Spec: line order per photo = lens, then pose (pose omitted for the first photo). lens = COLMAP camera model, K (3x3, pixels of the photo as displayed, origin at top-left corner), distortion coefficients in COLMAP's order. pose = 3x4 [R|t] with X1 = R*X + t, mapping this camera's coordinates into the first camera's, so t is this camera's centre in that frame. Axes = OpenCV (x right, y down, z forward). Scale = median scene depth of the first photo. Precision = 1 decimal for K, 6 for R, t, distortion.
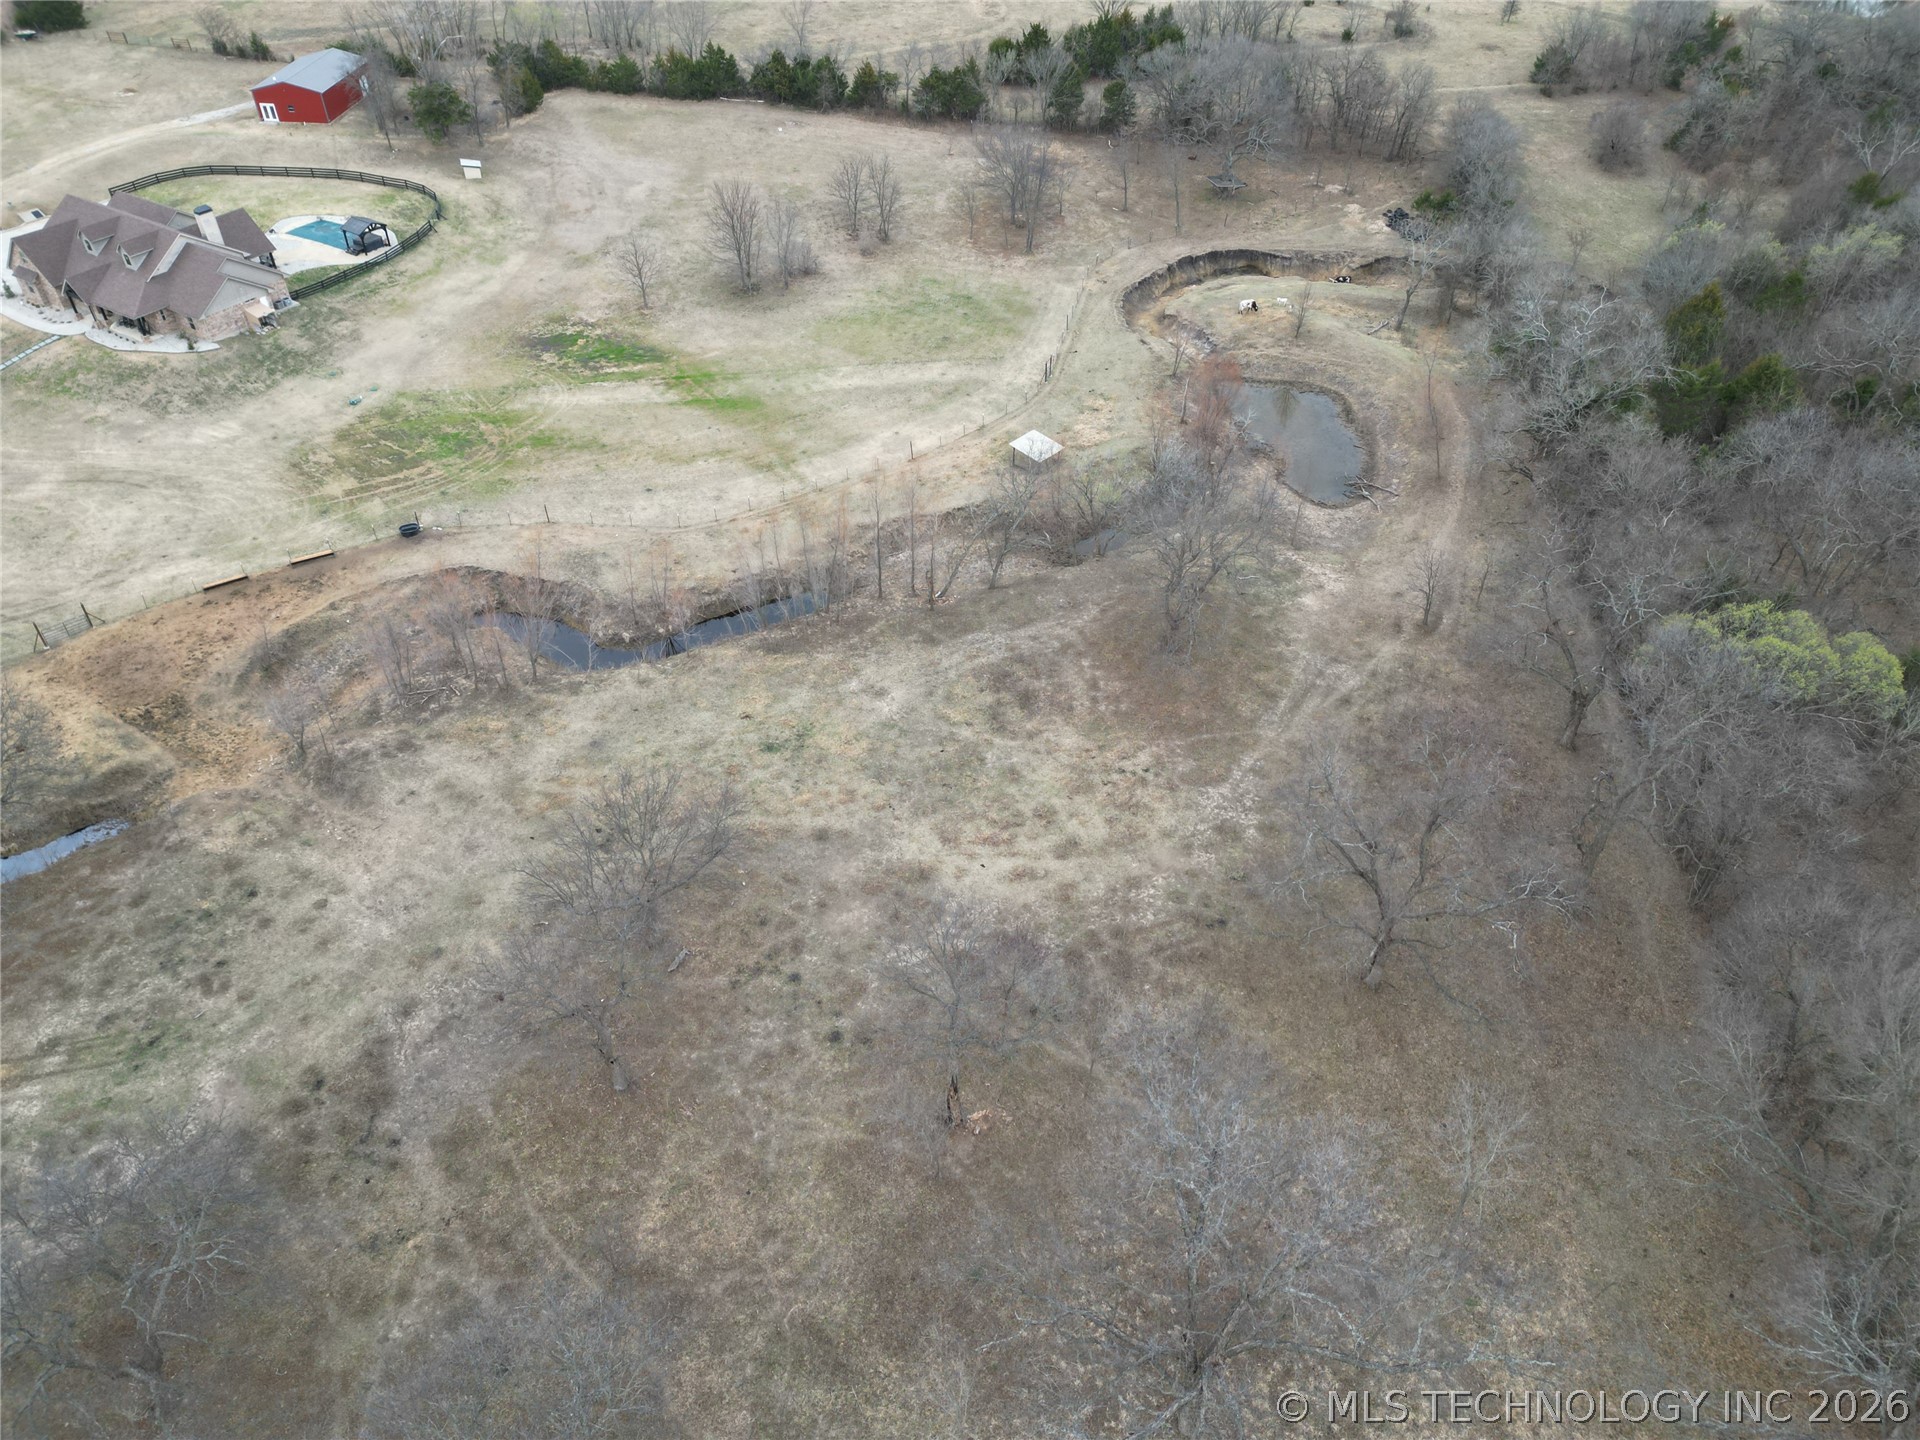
lens RADIAL K [[1351.5, 0, 965.3], [0, 1351.5, 703.4], [0, 0, 1]] dist [0.081868, -0.088181]
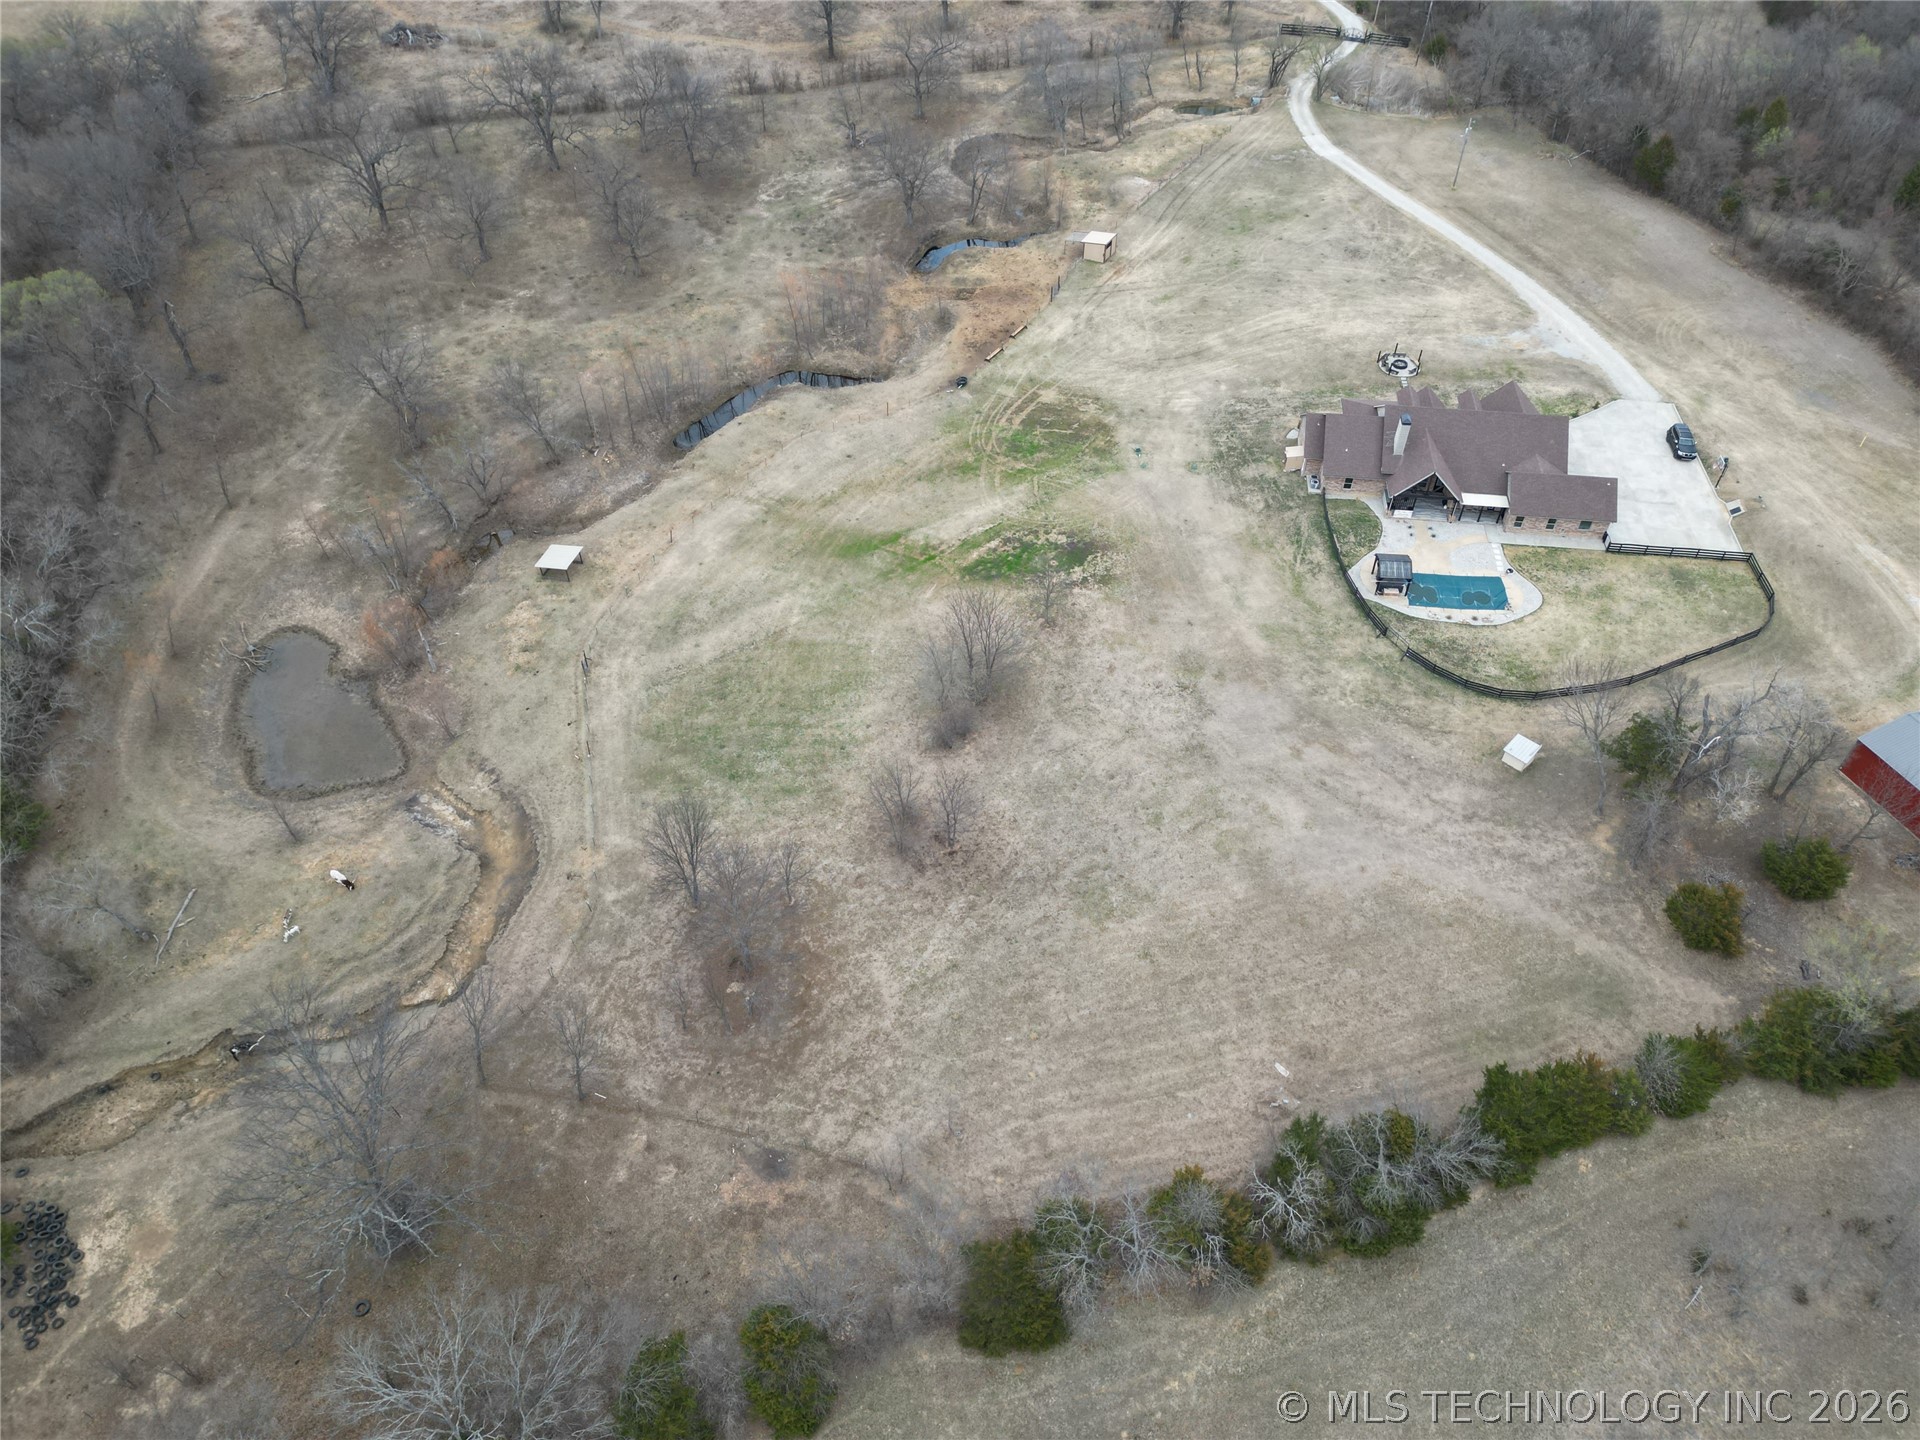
lens RADIAL K [[1340.6, 0, 961.1], [0, 1340.6, 718.0], [0, 0, 1]] dist [0.073322, -0.068349]
pose [[-0.900451, 0.295830, -0.318862, 0.146332], [-0.293598, 0.127492, 0.947389, -1.302158], [0.320919, 0.946694, -0.027946, 1.239636]]
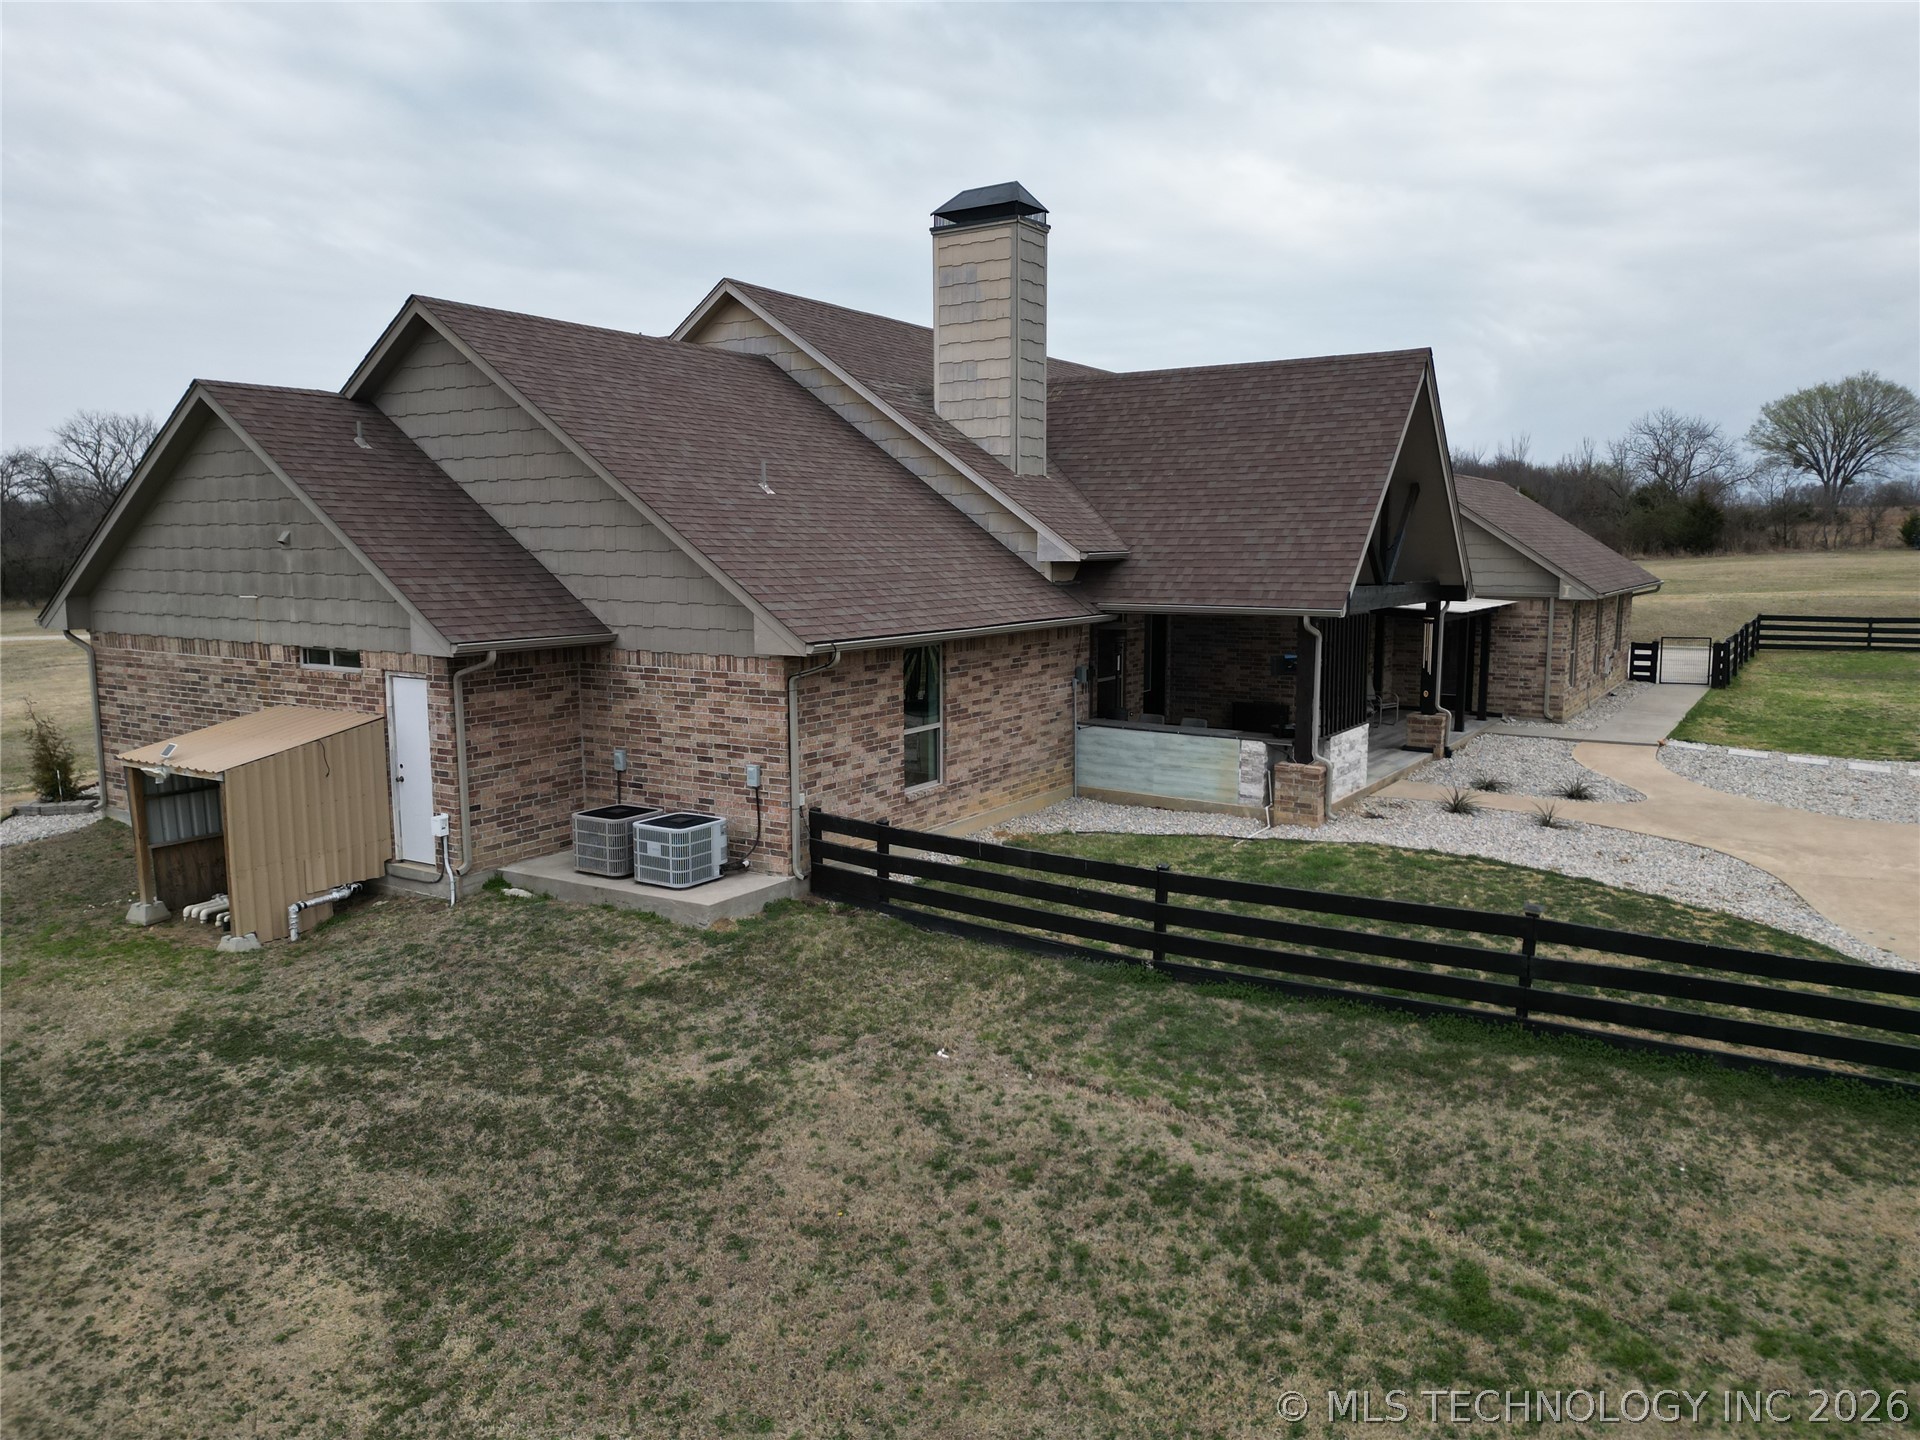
lens RADIAL K [[1340.6, 0, 961.1], [0, 1340.6, 718.0], [0, 0, 1]] dist [0.073322, -0.068349]
pose [[-0.009525, 0.120160, -0.992709, -0.440577], [-0.638669, 0.763151, 0.098502, -0.360246], [0.769423, 0.634950, 0.069474, 1.118780]]
